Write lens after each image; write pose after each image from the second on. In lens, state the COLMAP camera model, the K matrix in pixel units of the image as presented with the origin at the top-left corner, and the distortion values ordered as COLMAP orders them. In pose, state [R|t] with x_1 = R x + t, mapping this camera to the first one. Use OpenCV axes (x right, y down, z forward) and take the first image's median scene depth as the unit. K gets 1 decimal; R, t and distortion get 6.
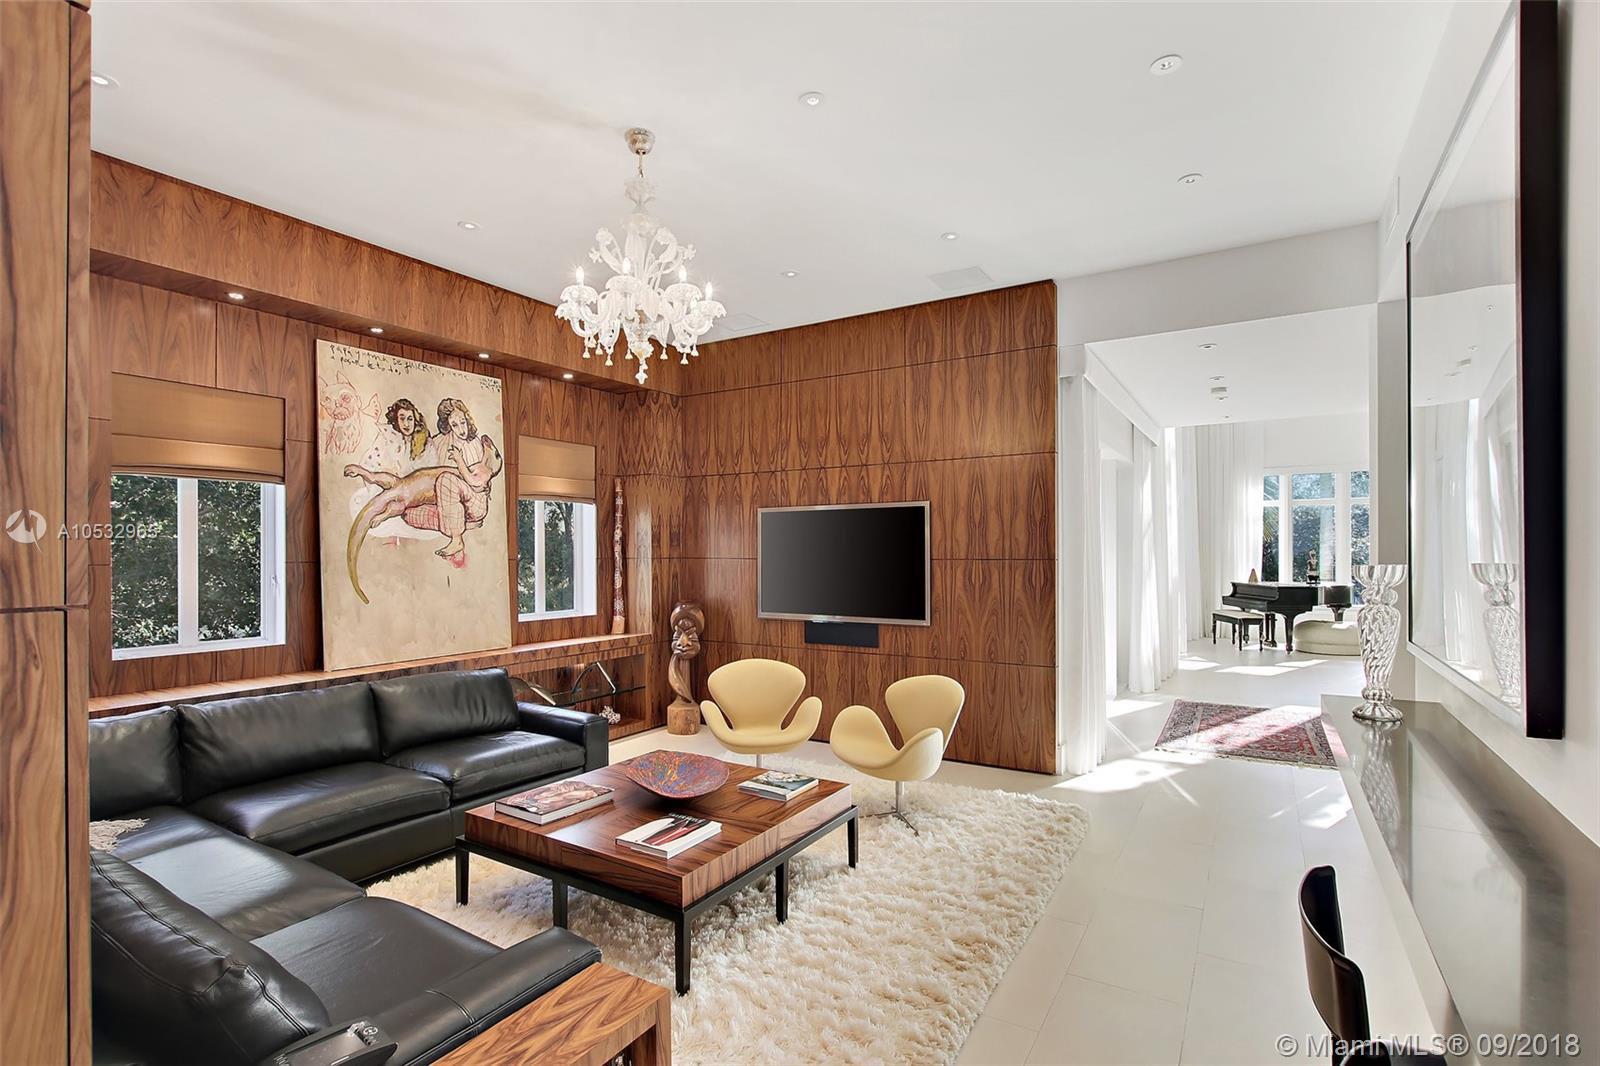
lens RADIAL K [[750.3, 0, 788.9], [0, 750.3, 543.3], [0, 0, 1]] dist [-0.021230, 0.001171]
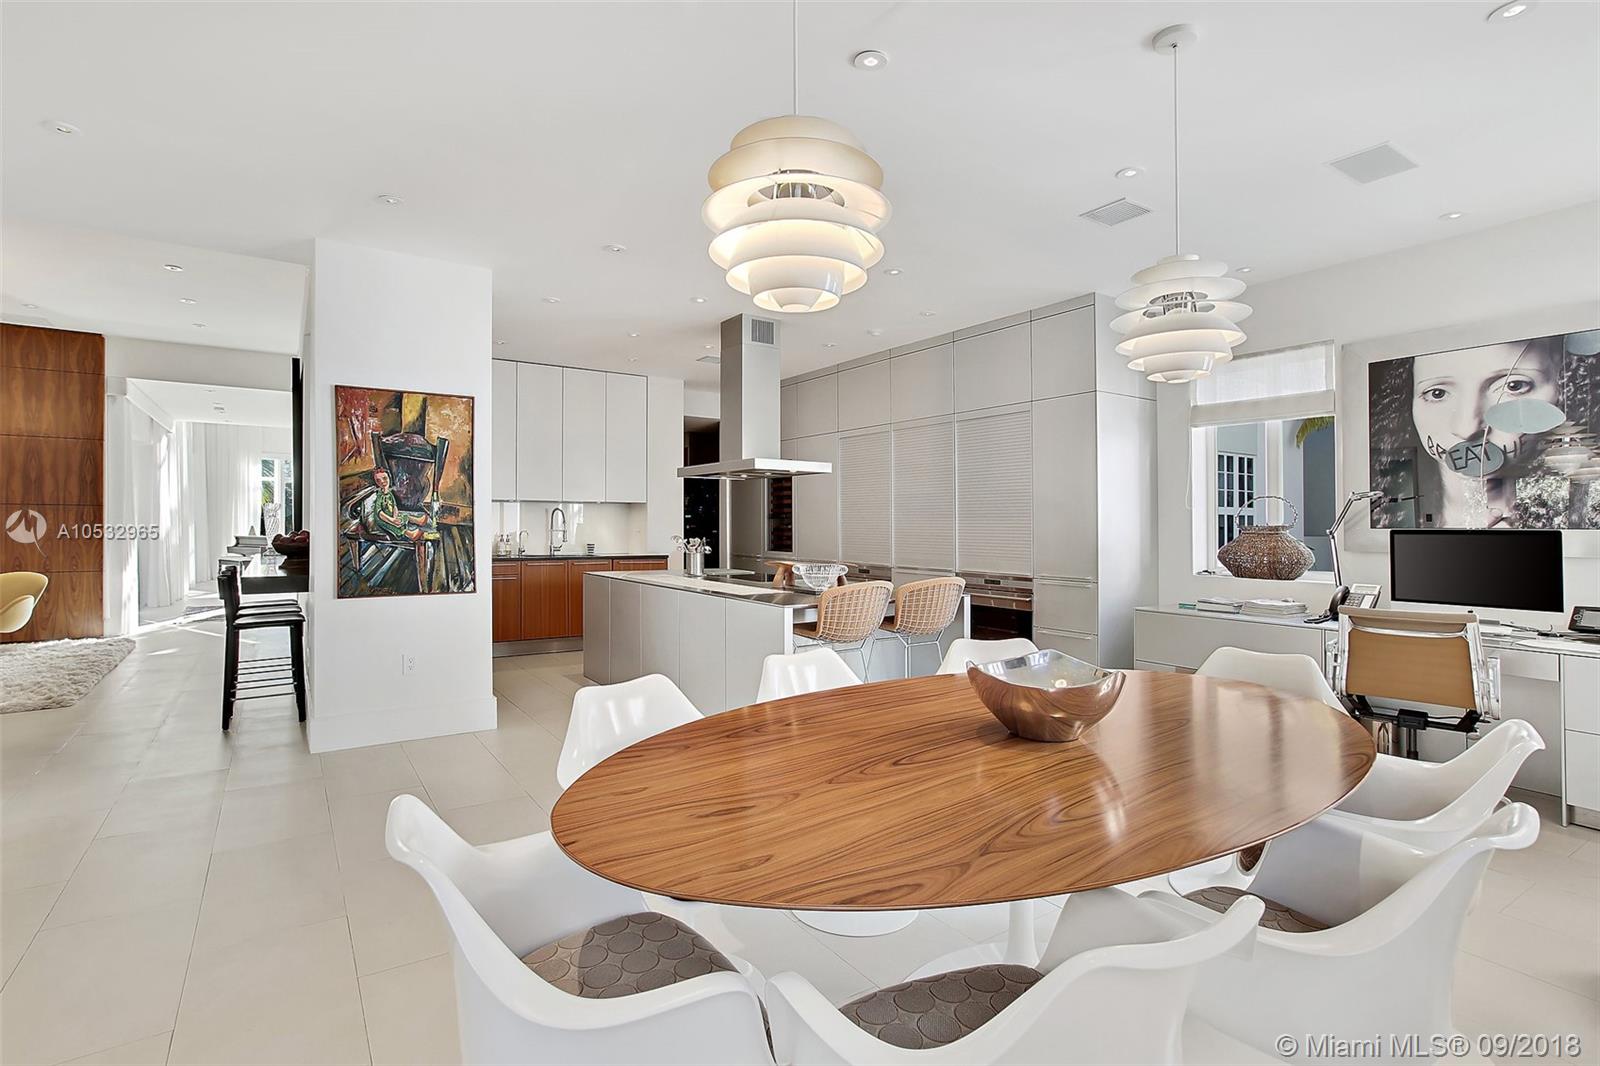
lens RADIAL K [[726.6, 0, 797.3], [0, 726.6, 528.7], [0, 0, 1]] dist [0.014003, 0.000958]
pose [[0.382140, -0.001578, 0.924103, -0.534187], [-0.011508, 0.999913, 0.006466, 0.043398], [-0.924033, -0.013106, 0.382088, -0.987969]]
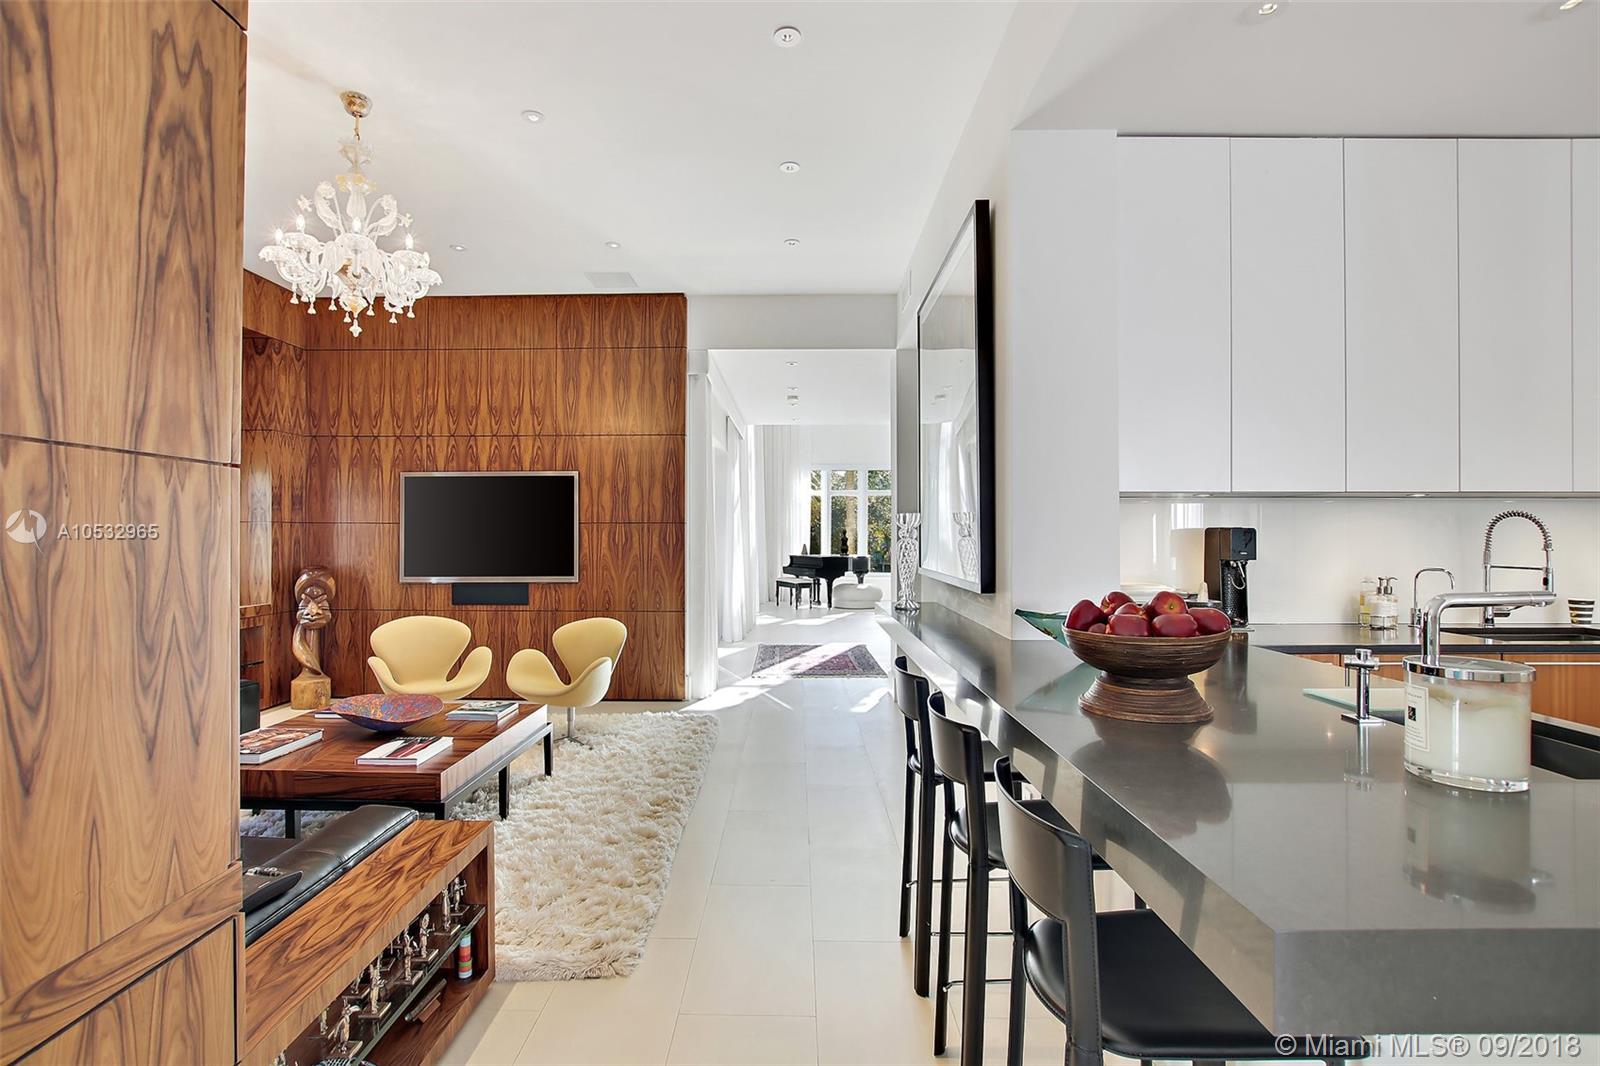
lens RADIAL K [[750.3, 0, 788.6], [0, 750.3, 531.4], [0, 0, 1]] dist [-0.021230, 0.001171]
pose [[0.849409, 0.003962, 0.527720, -0.139911], [-0.003214, 0.999992, -0.002334, 0.036069], [-0.527725, 0.000287, 0.849415, -0.122049]]
